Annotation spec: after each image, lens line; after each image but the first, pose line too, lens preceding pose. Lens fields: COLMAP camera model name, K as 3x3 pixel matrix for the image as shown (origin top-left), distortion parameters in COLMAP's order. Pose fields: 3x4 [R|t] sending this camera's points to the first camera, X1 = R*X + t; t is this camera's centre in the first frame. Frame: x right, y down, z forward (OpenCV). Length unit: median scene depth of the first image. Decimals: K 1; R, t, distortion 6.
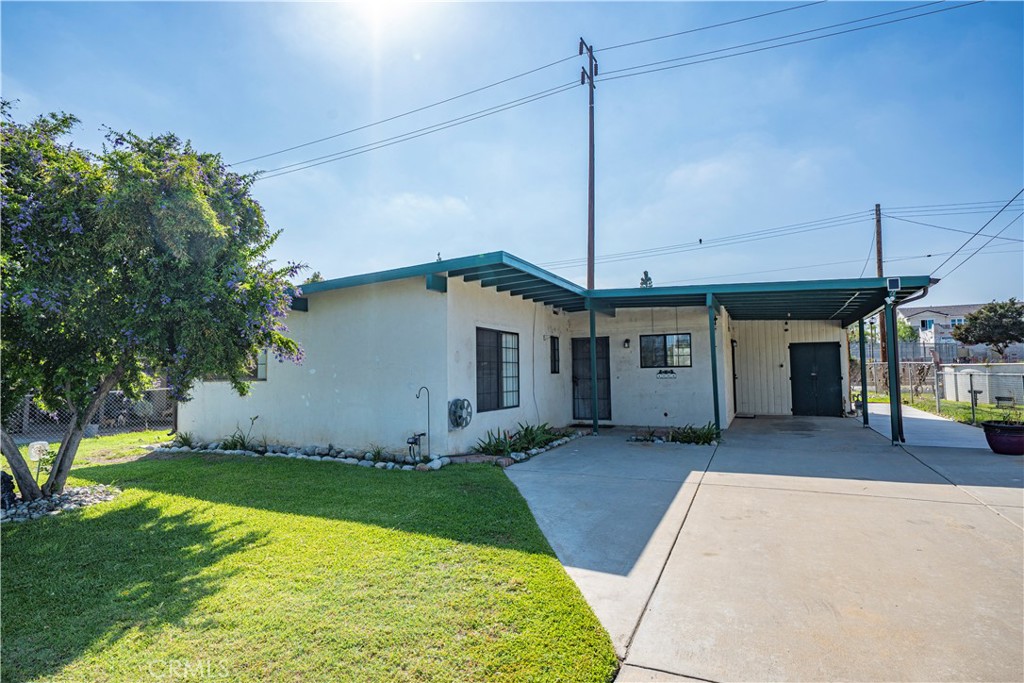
lens RADIAL K [[541.2, 0, 513.3], [0, 541.2, 341.7], [0, 0, 1]] dist [0.010556, -0.000016]
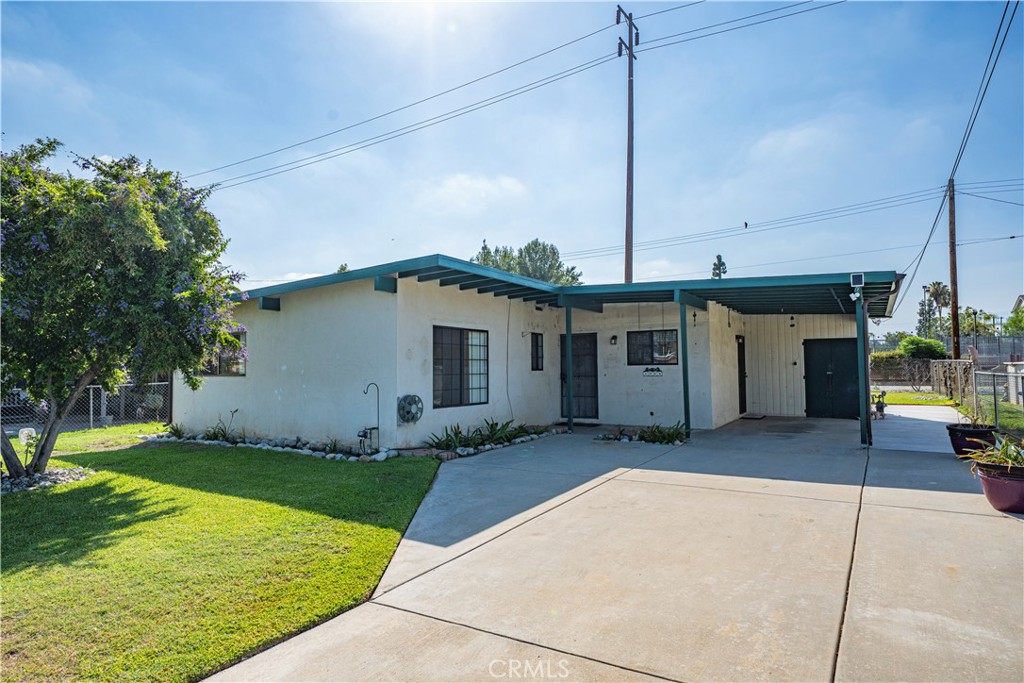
lens RADIAL K [[590.3, 0, 512.5], [0, 590.3, 341.9], [0, 0, 1]] dist [0.018648, -0.000597]
pose [[0.994229, 0.000840, -0.107275, 0.203321], [0.000610, 0.999909, 0.013480, -0.010828], [0.107276, -0.013468, 0.994138, -0.101119]]
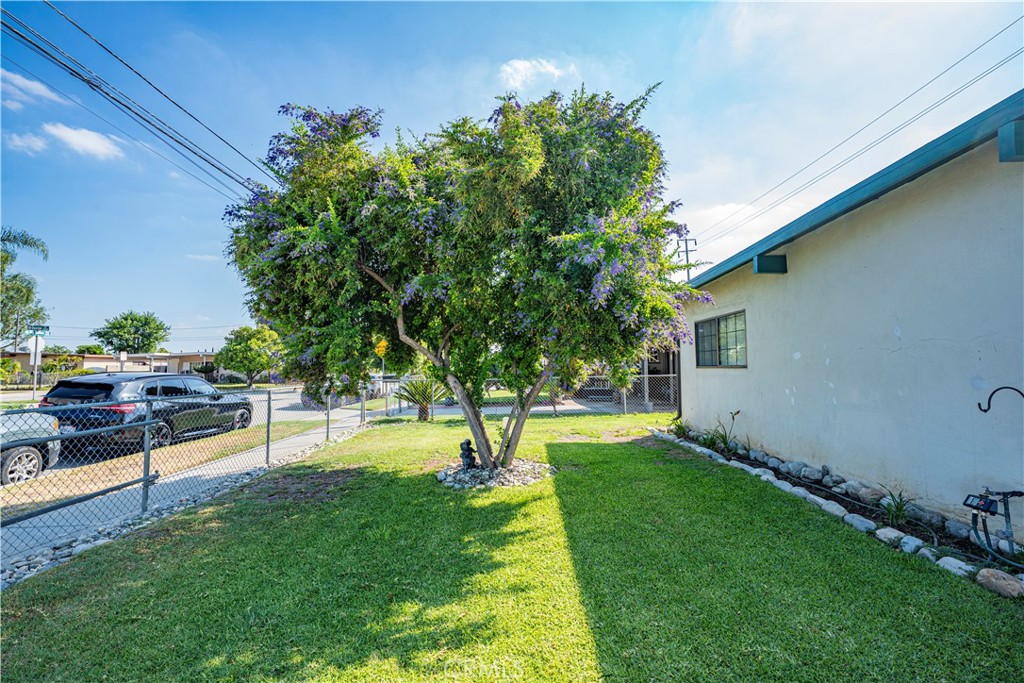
lens RADIAL K [[441.6, 0, 511.3], [0, 441.6, 341.2], [0, 0, 1]] dist [0.000846, 0.000210]
pose [[0.432842, -0.039250, -0.900615, -0.014277], [0.048218, 0.998630, -0.020348, 0.030974], [0.900179, -0.034619, 0.434141, 0.433928]]
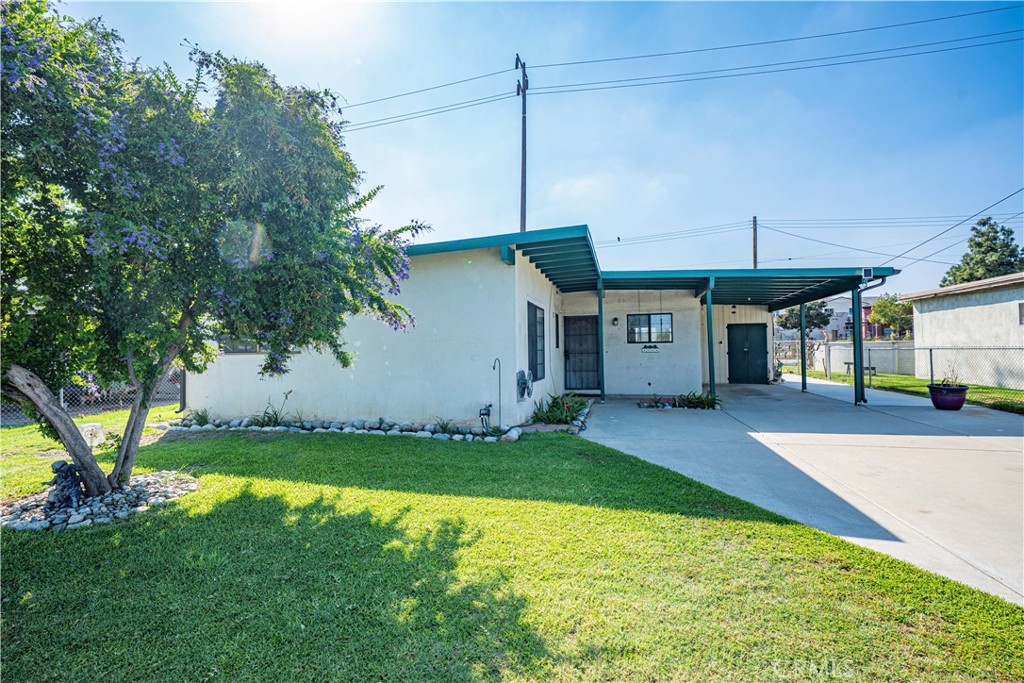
lens RADIAL K [[465.6, 0, 512.7], [0, 465.6, 338.1], [0, 0, 1]] dist [-0.001774, -0.000060]
pose [[0.979708, 0.006160, 0.200338, -0.275397], [-0.011838, 0.999561, 0.027157, 0.019830], [-0.200083, -0.028977, 0.979350, 0.134665]]
